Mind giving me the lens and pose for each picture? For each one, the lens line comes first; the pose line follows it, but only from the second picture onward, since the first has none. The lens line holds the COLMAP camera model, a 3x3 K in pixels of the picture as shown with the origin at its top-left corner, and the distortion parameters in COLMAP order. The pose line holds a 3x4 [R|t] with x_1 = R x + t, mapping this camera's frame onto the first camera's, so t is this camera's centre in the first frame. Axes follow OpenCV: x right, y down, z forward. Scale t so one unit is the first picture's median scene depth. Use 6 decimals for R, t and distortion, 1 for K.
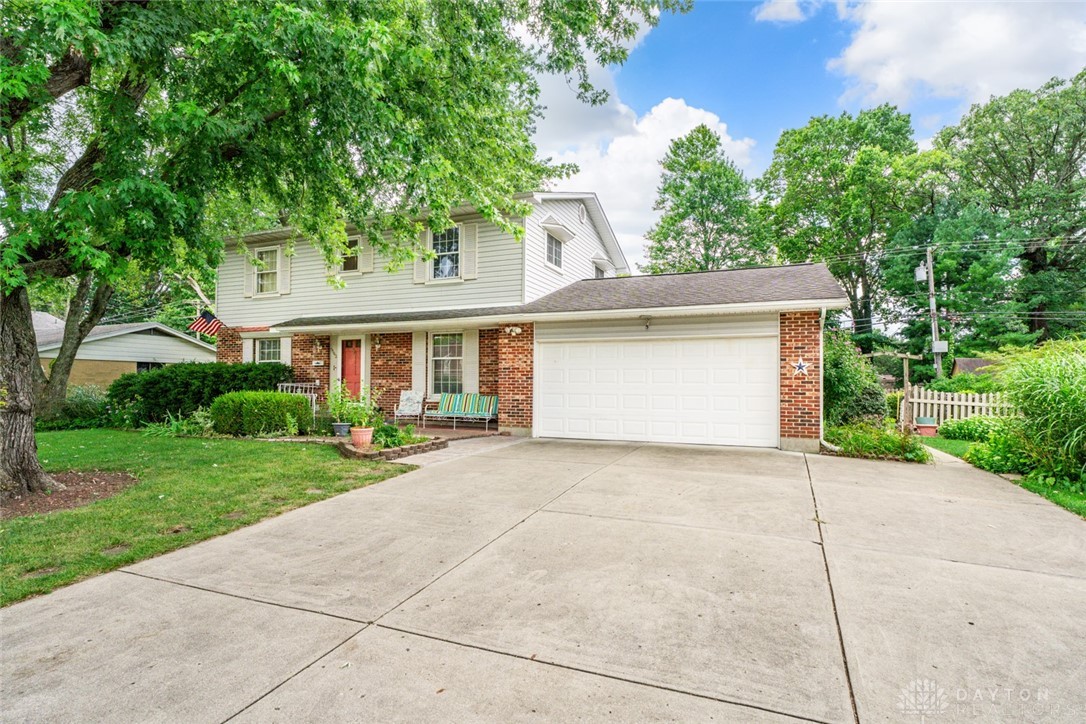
lens RADIAL K [[532.8, 0, 540.2], [0, 532.8, 366.8], [0, 0, 1]] dist [0.000182, 0.000053]
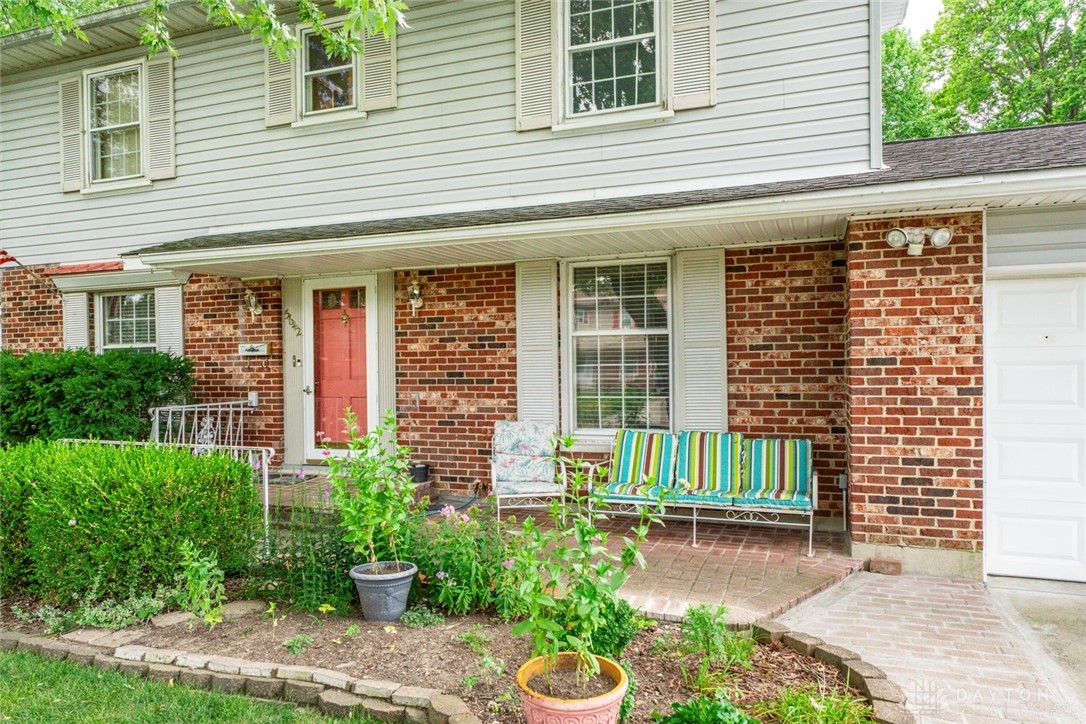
lens RADIAL K [[723.1, 0, 547.0], [0, 723.1, 369.9], [0, 0, 1]] dist [-0.003385, 0.002799]
pose [[0.999149, -0.014839, 0.038481, -0.238341], [0.013528, 0.999327, 0.034105, -0.007622], [-0.038961, -0.033556, 0.998677, 0.494171]]
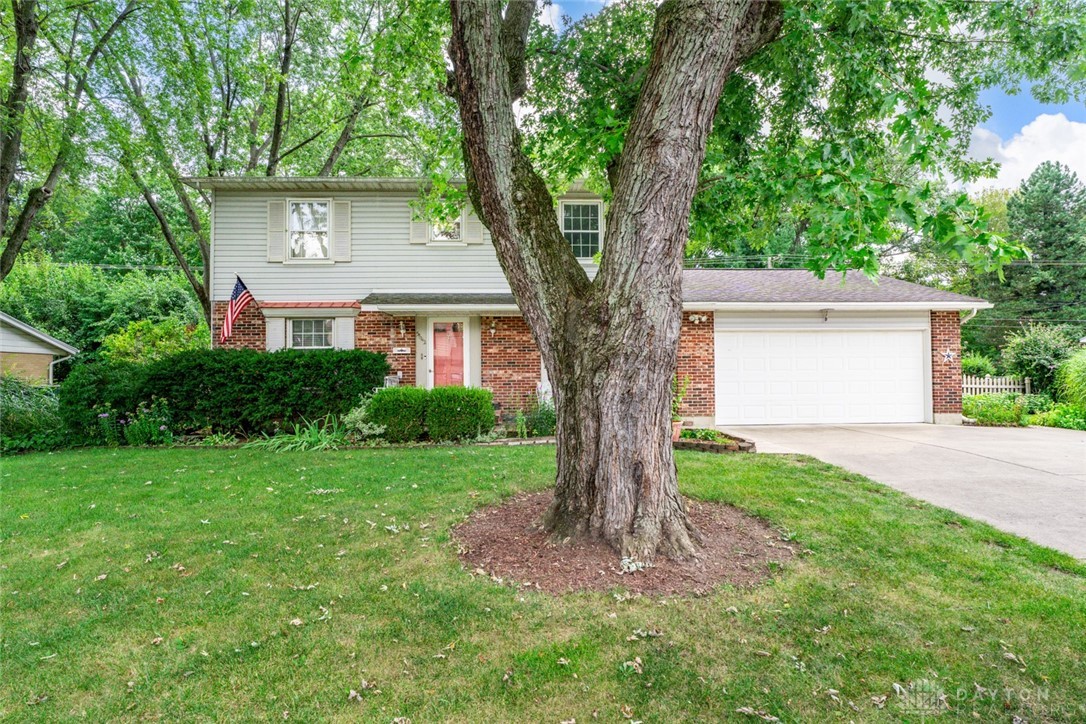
lens RADIAL K [[546.0, 0, 543.9], [0, 546.0, 356.2], [0, 0, 1]] dist [-0.002193, 0.000080]
pose [[0.906699, 0.002129, 0.421772, -0.618360], [-0.001004, 0.999995, -0.002889, 0.004217], [-0.421777, 0.002196, 0.906697, 0.172042]]
